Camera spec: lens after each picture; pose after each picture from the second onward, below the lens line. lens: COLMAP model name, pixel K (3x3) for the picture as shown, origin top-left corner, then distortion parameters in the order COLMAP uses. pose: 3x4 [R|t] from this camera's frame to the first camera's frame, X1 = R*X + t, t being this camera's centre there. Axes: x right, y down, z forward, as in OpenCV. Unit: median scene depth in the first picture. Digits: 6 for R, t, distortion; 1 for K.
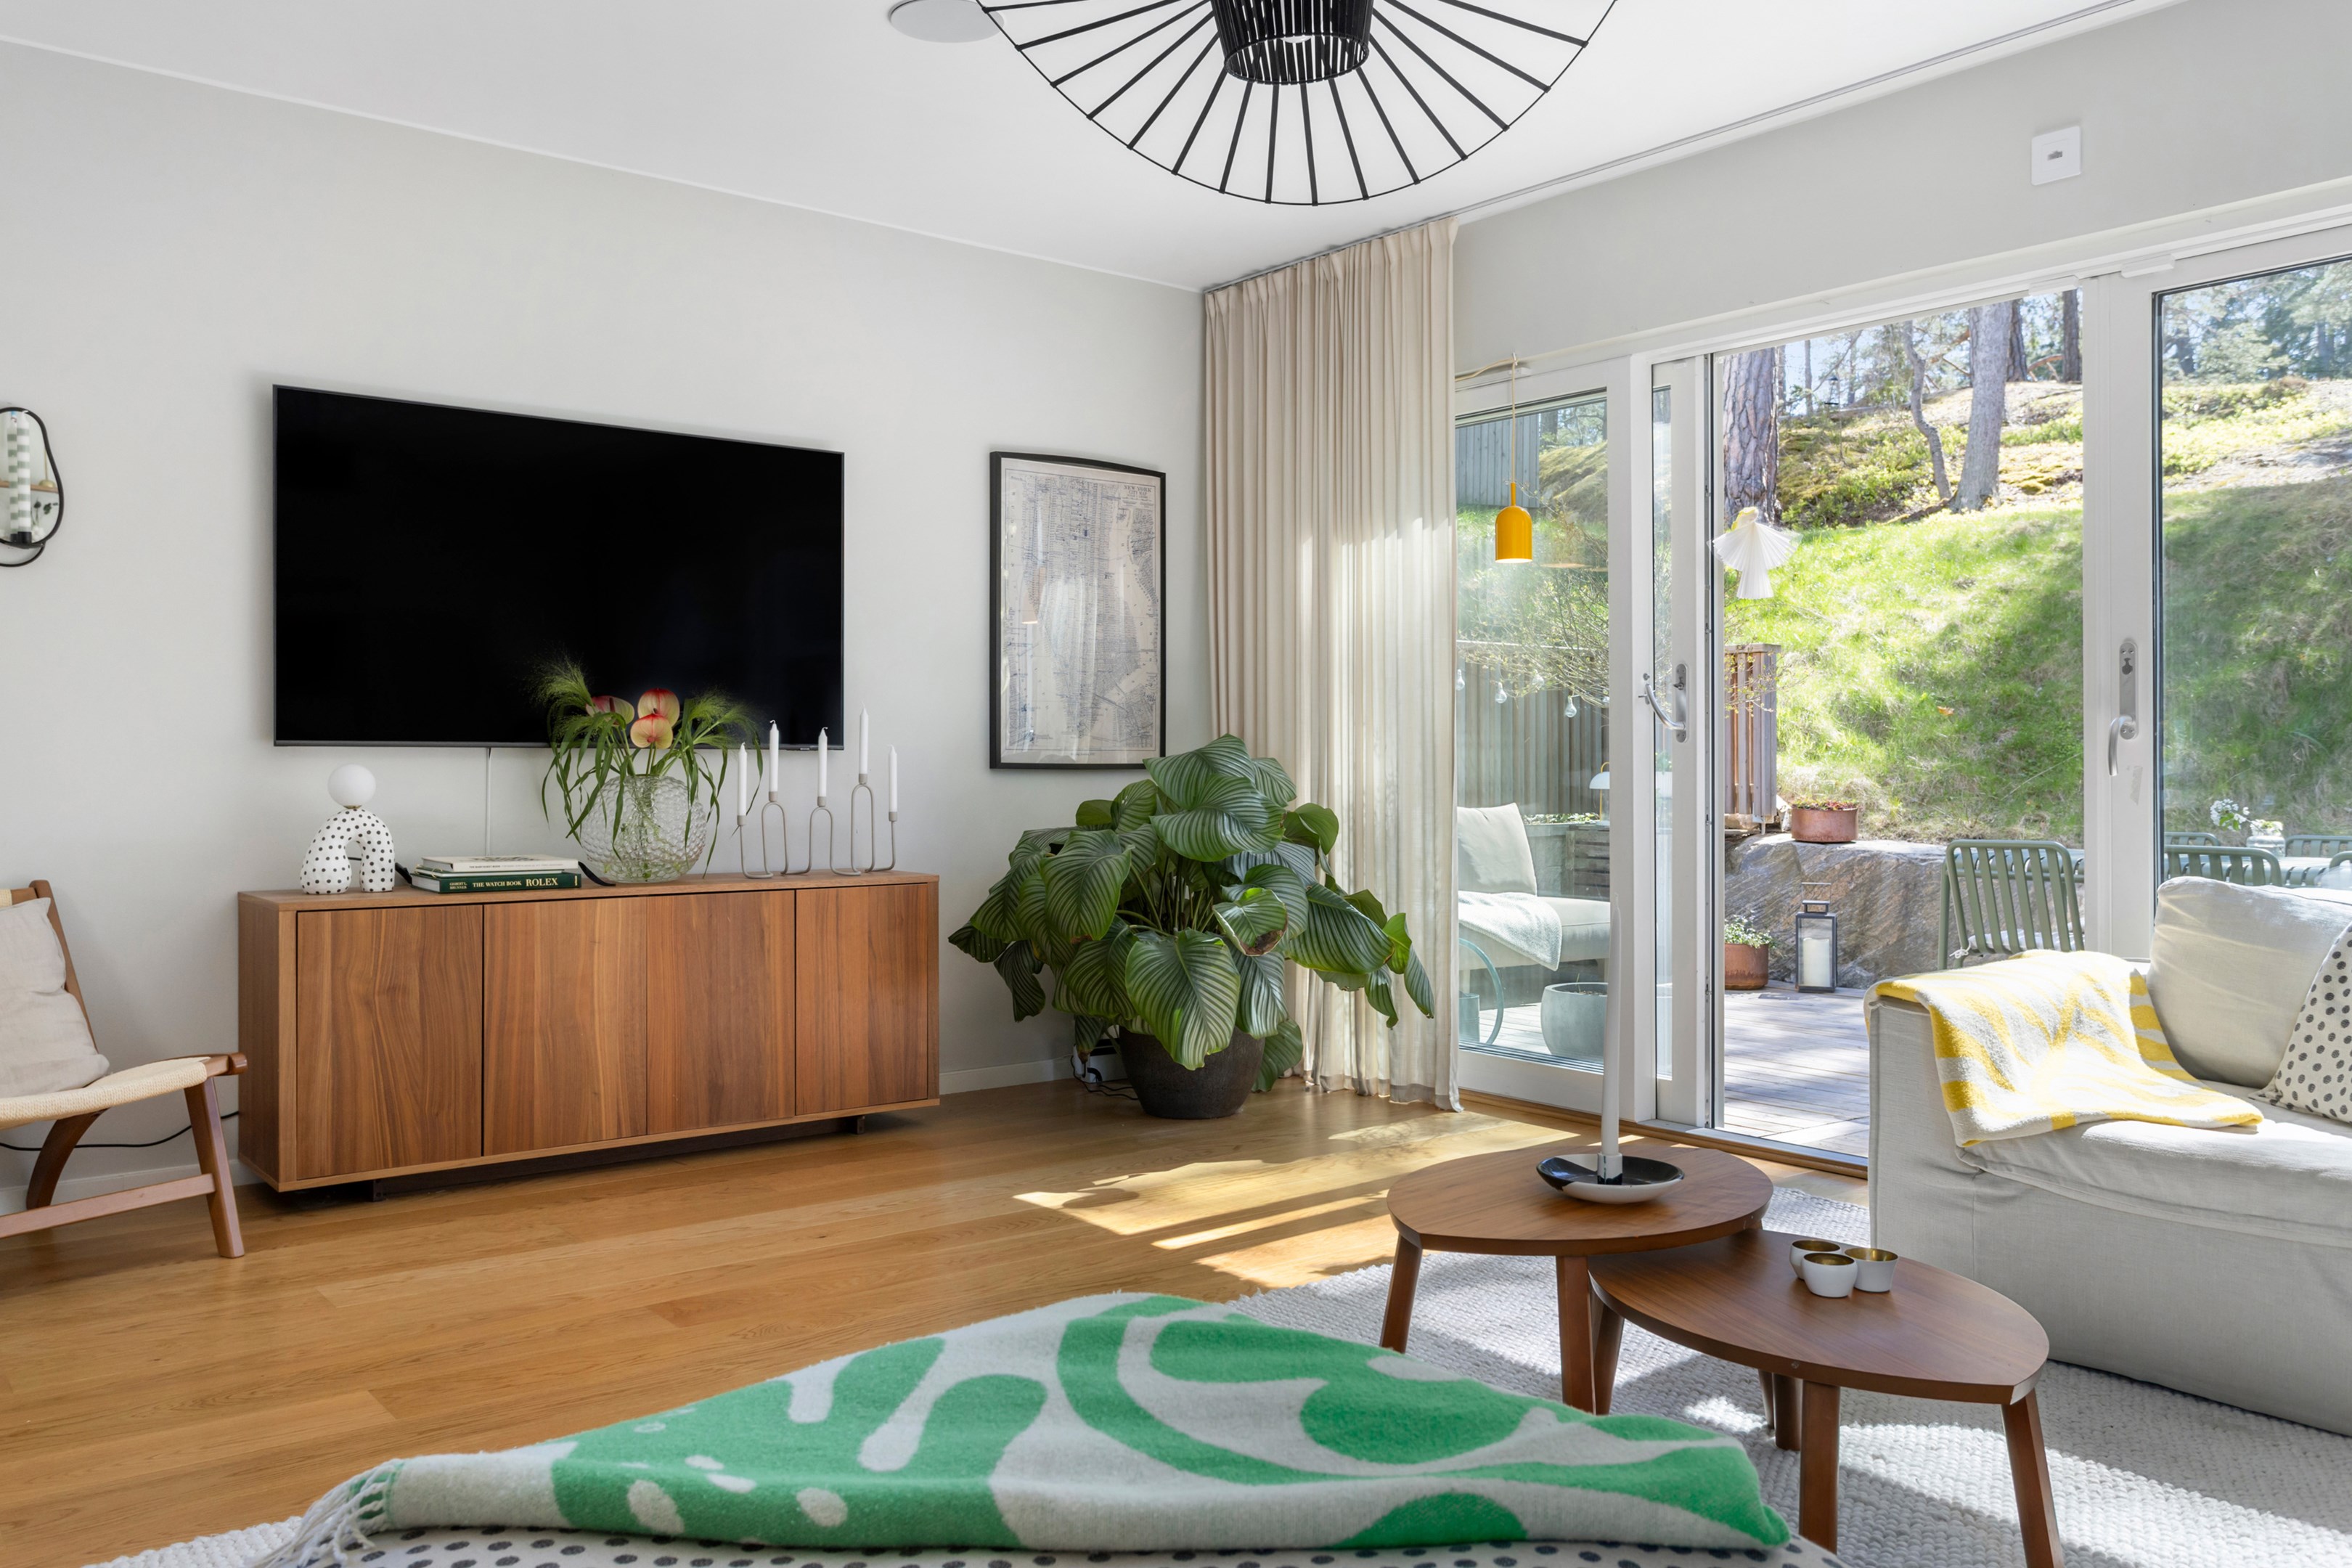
lens RADIAL K [[1861.9, 0, 1177.3], [0, 1861.9, 778.1], [0, 0, 1]] dist [0.012483, 0.000089]
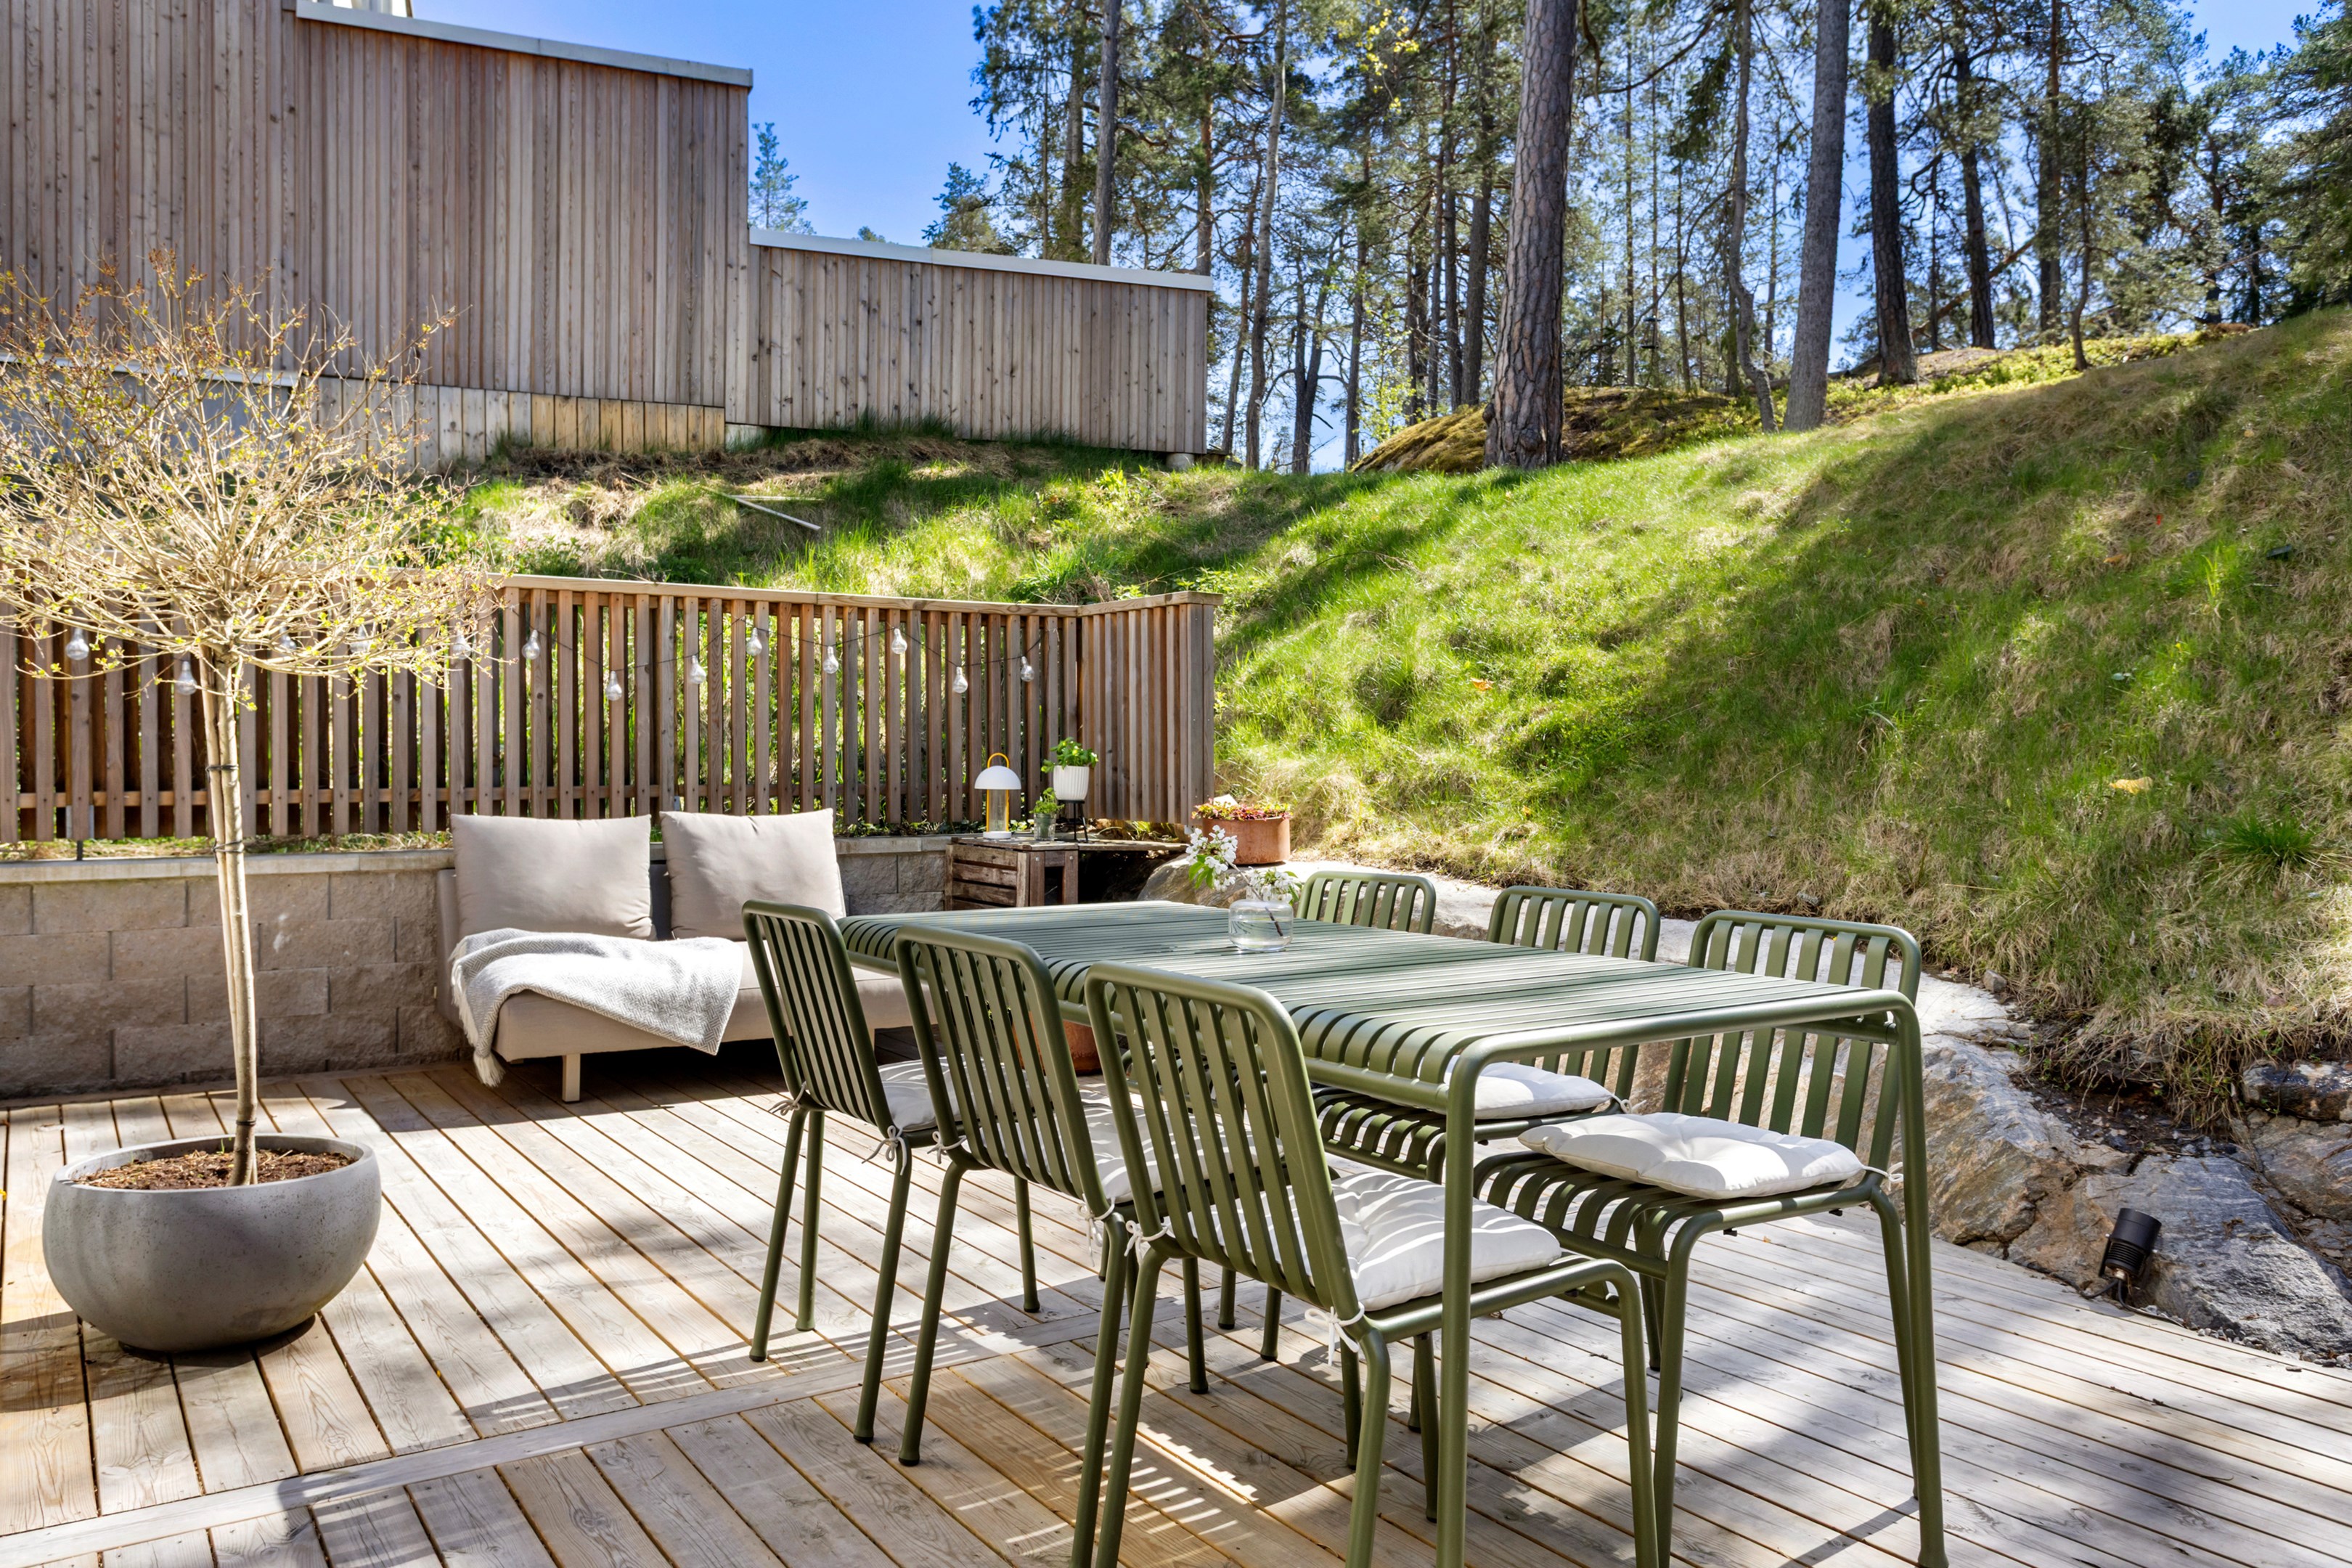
lens RADIAL K [[1717.7, 0, 1172.0], [0, 1717.7, 781.0], [0, 0, 1]] dist [0.011662, 0.006237]
pose [[0.997208, 0.001523, -0.074659, 0.346947], [-0.000881, 0.999962, 0.008623, -0.003326], [0.074670, -0.008533, 0.997172, 0.311804]]
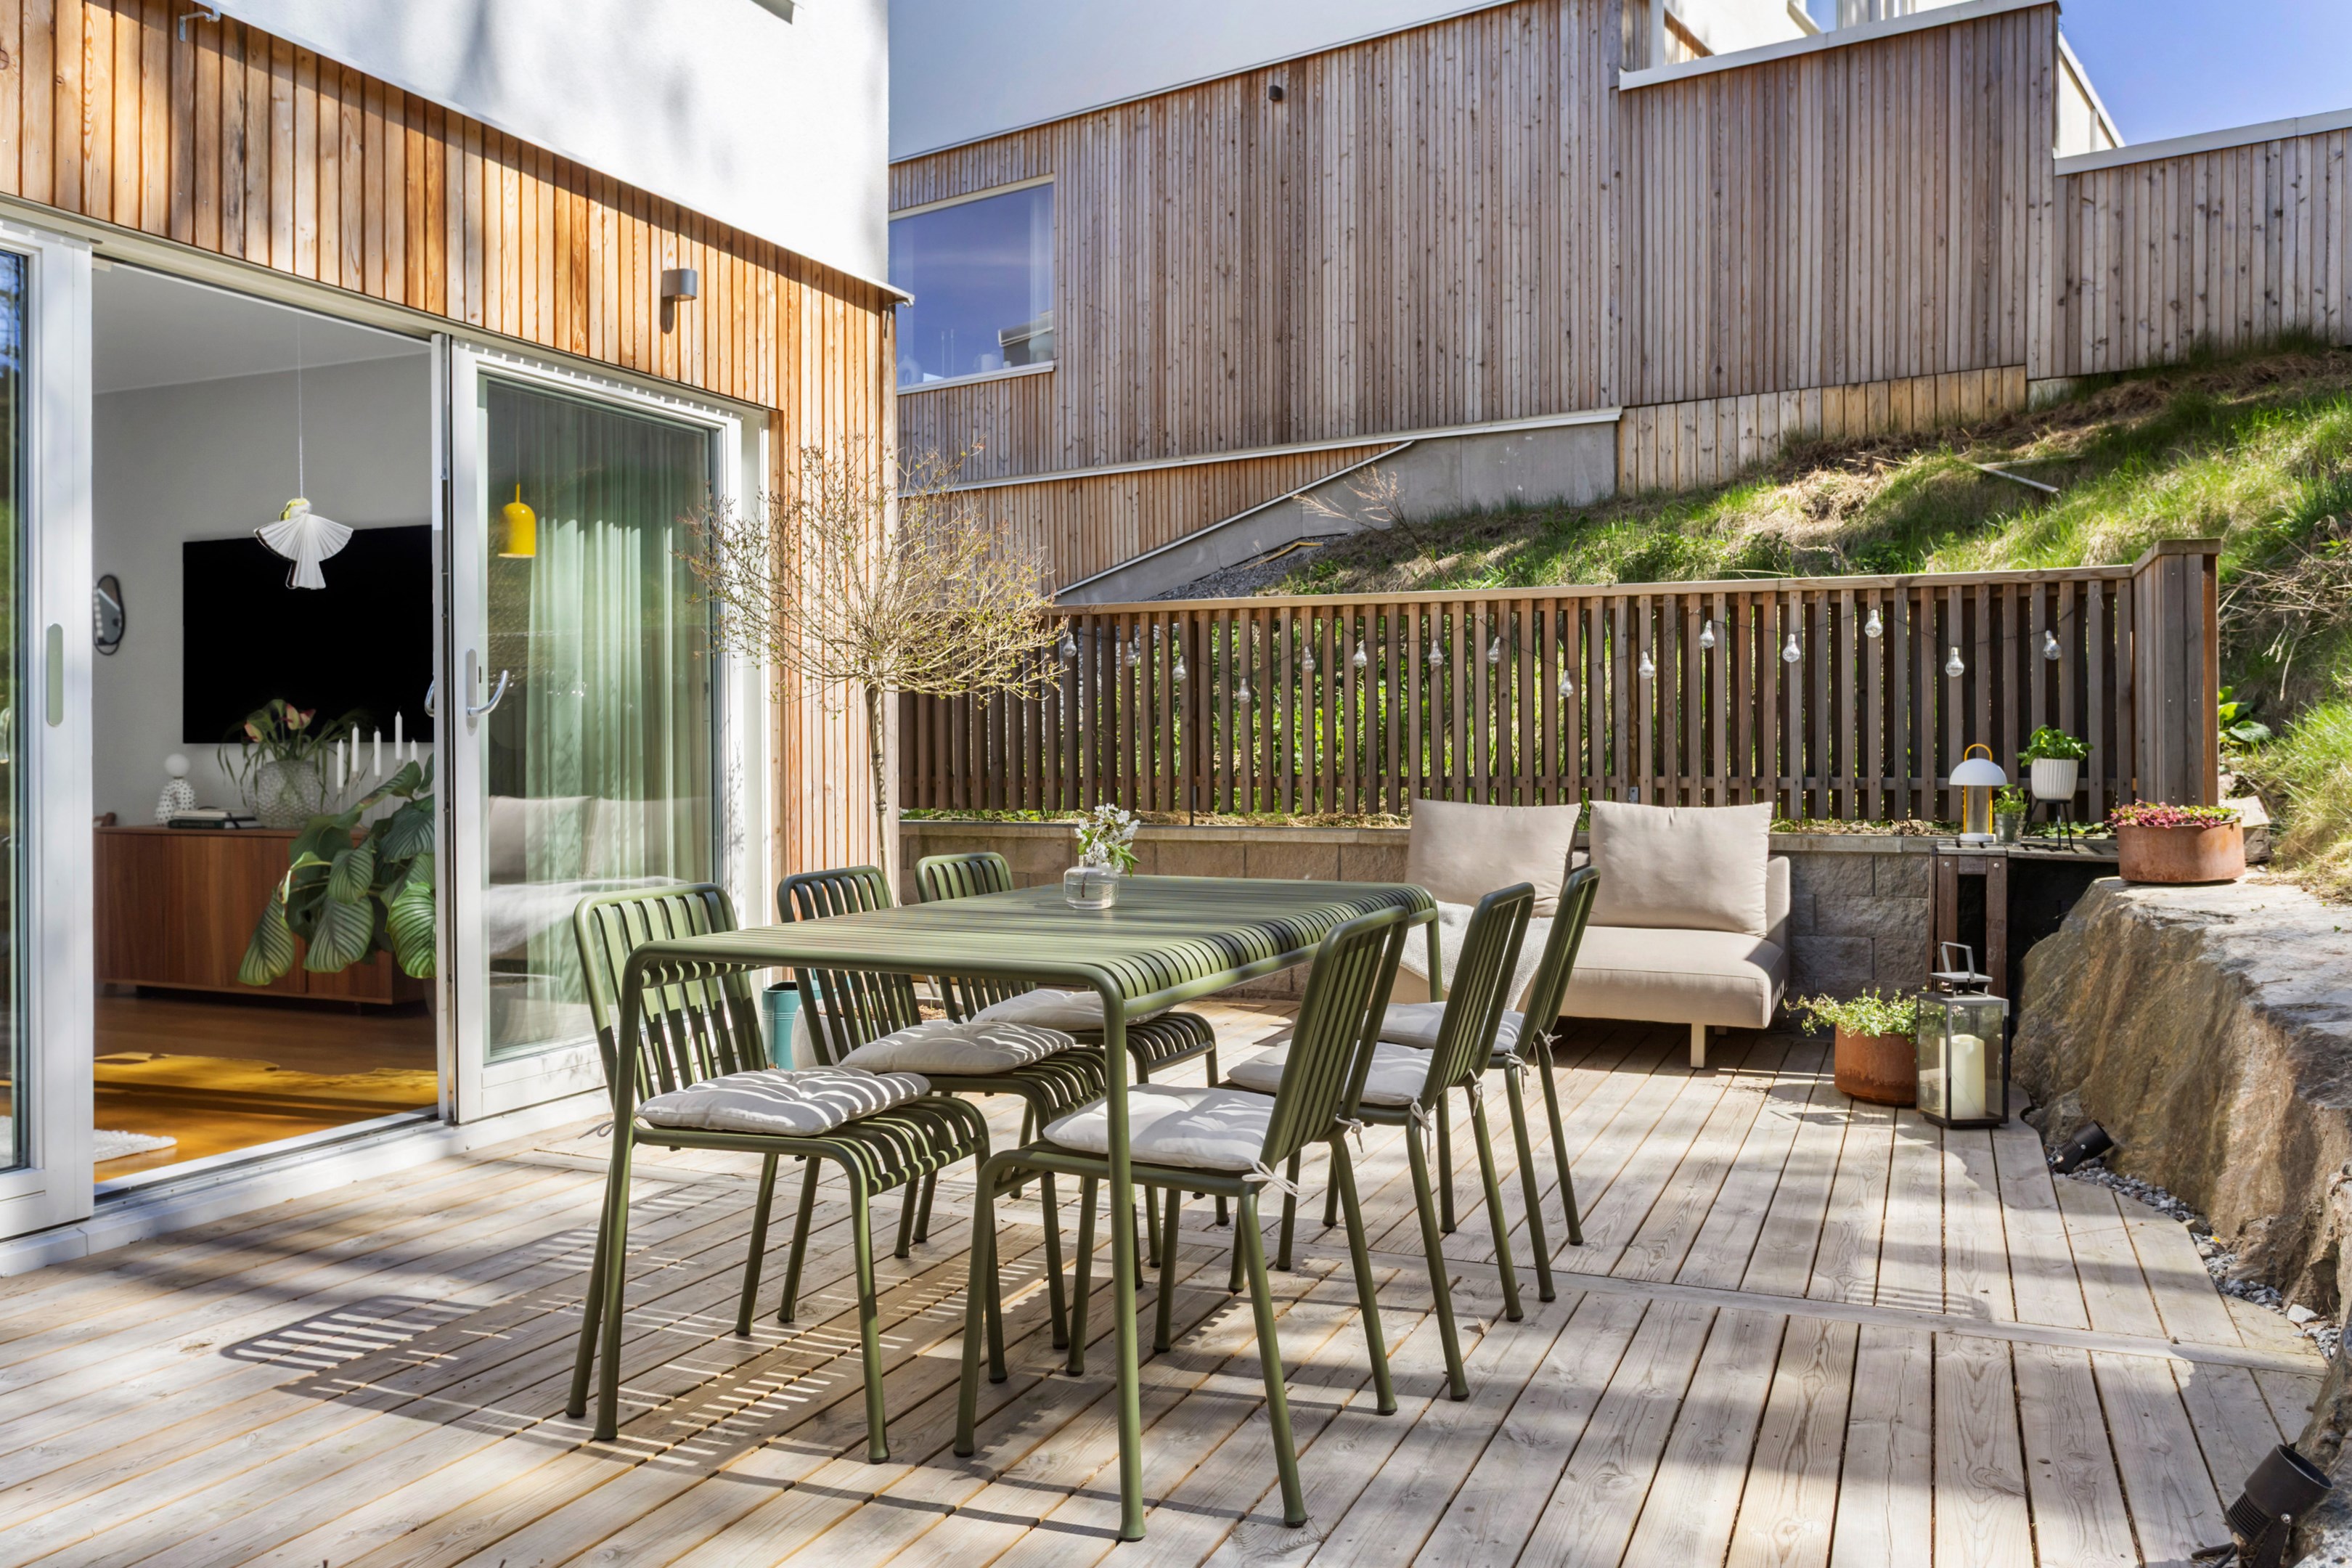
lens RADIAL K [[1828.2, 0, 1175.6], [0, 1828.2, 764.8], [0, 0, 1]] dist [0.009862, 0.003312]
pose [[0.500649, 0.005533, -0.865632, 0.628129], [-0.002292, 0.999985, 0.005067, -0.003835], [0.865647, -0.000553, 0.500654, 0.418917]]
